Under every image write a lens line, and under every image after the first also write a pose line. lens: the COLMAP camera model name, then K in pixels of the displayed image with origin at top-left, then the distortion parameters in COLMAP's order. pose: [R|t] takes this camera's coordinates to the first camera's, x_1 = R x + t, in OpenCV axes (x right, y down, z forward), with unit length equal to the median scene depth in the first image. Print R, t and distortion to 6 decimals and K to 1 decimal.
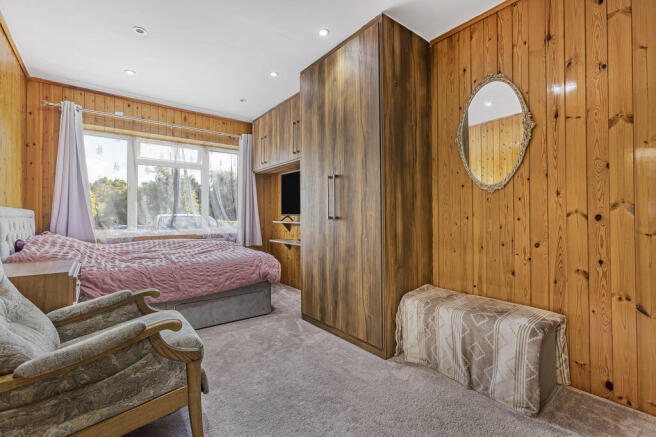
lens RADIAL K [[291.8, 0, 324.5], [0, 291.8, 216.1], [0, 0, 1]] dist [-0.012689, 0.007568]
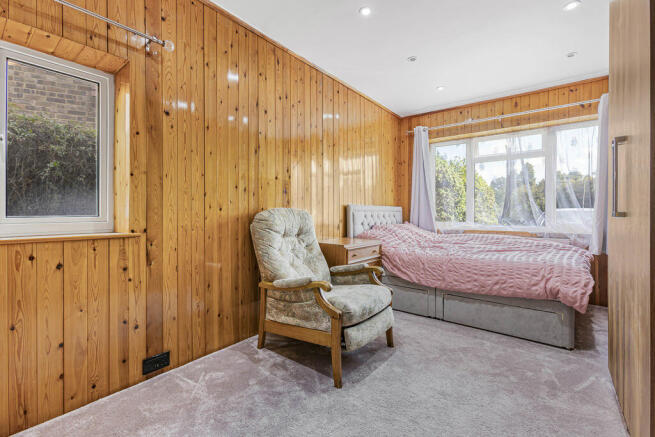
lens RADIAL K [[291.4, 0, 324.4], [0, 291.4, 212.8], [0, 0, 1]] dist [-0.012689, 0.007568]
pose [[0.239982, 0.007793, -0.970746, 0.335798], [-0.001881, 0.999970, 0.007563, -0.000374], [0.970775, 0.000012, 0.239990, 0.248696]]
